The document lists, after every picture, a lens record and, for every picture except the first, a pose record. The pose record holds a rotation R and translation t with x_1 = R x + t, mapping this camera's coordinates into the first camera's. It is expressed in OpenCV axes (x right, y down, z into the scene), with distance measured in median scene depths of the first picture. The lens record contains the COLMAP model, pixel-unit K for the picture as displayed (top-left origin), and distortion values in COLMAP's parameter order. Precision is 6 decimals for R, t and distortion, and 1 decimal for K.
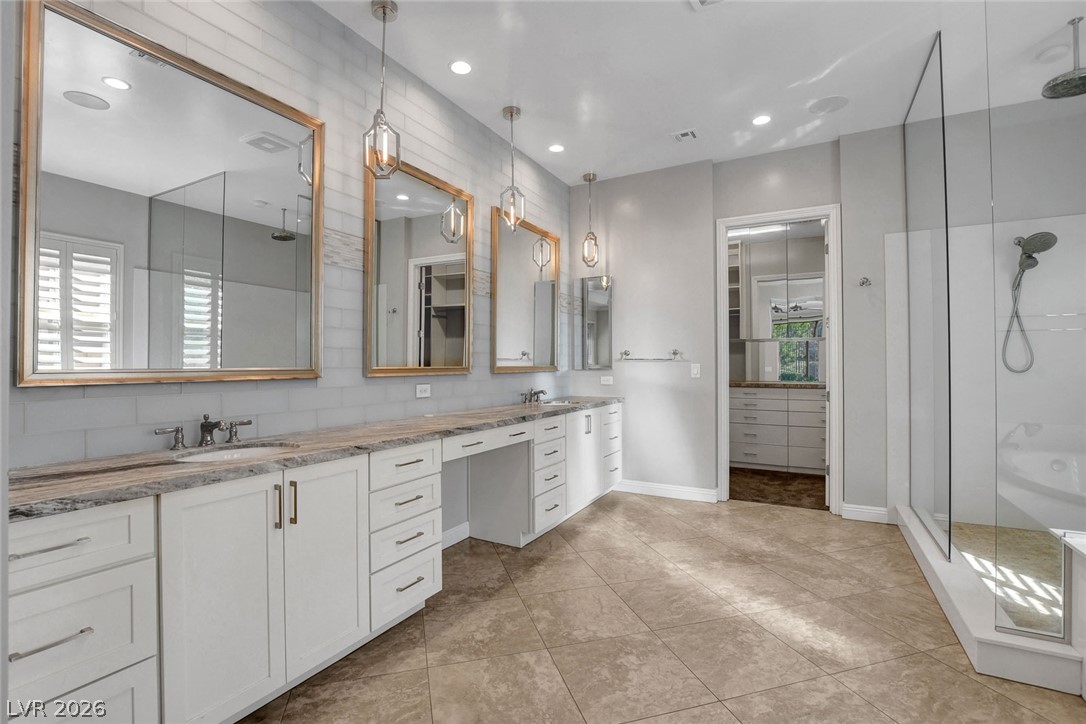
lens RADIAL K [[494.3, 0, 541.2], [0, 494.3, 361.7], [0, 0, 1]] dist [-0.033924, 0.004811]
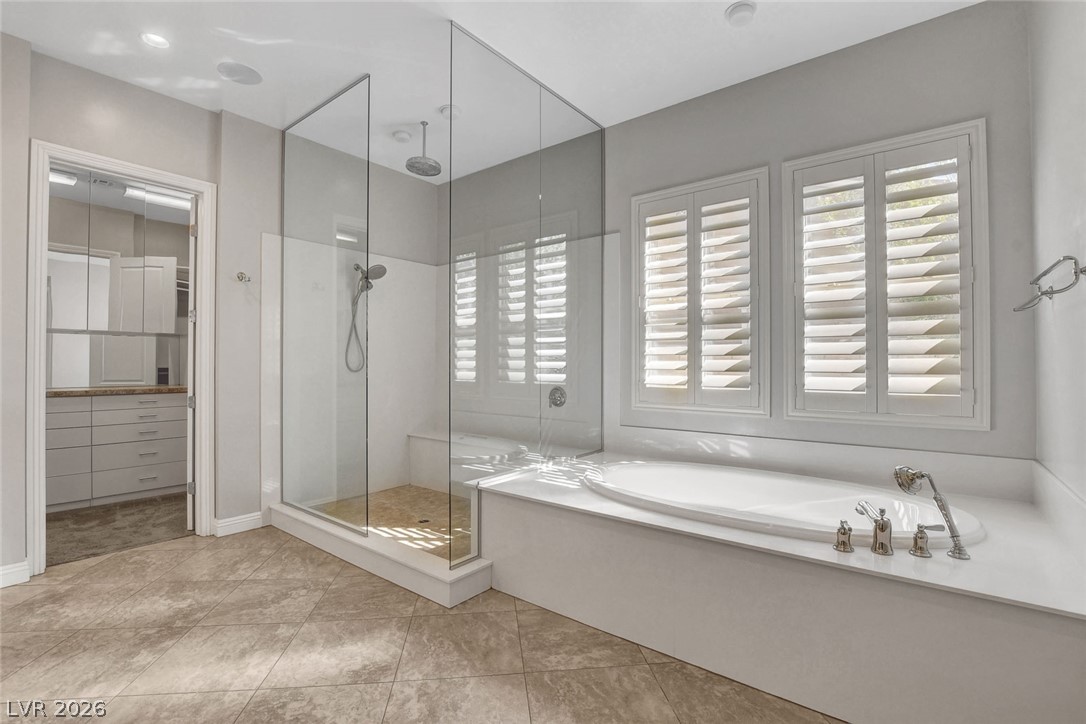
lens RADIAL K [[494.3, 0, 540.3], [0, 494.3, 360.9], [0, 0, 1]] dist [-0.033924, 0.004811]
pose [[0.168611, 0.009217, 0.985640, -0.200771], [-0.006710, 0.999944, -0.008203, 0.001645], [-0.985660, -0.005230, 0.168663, 0.328494]]
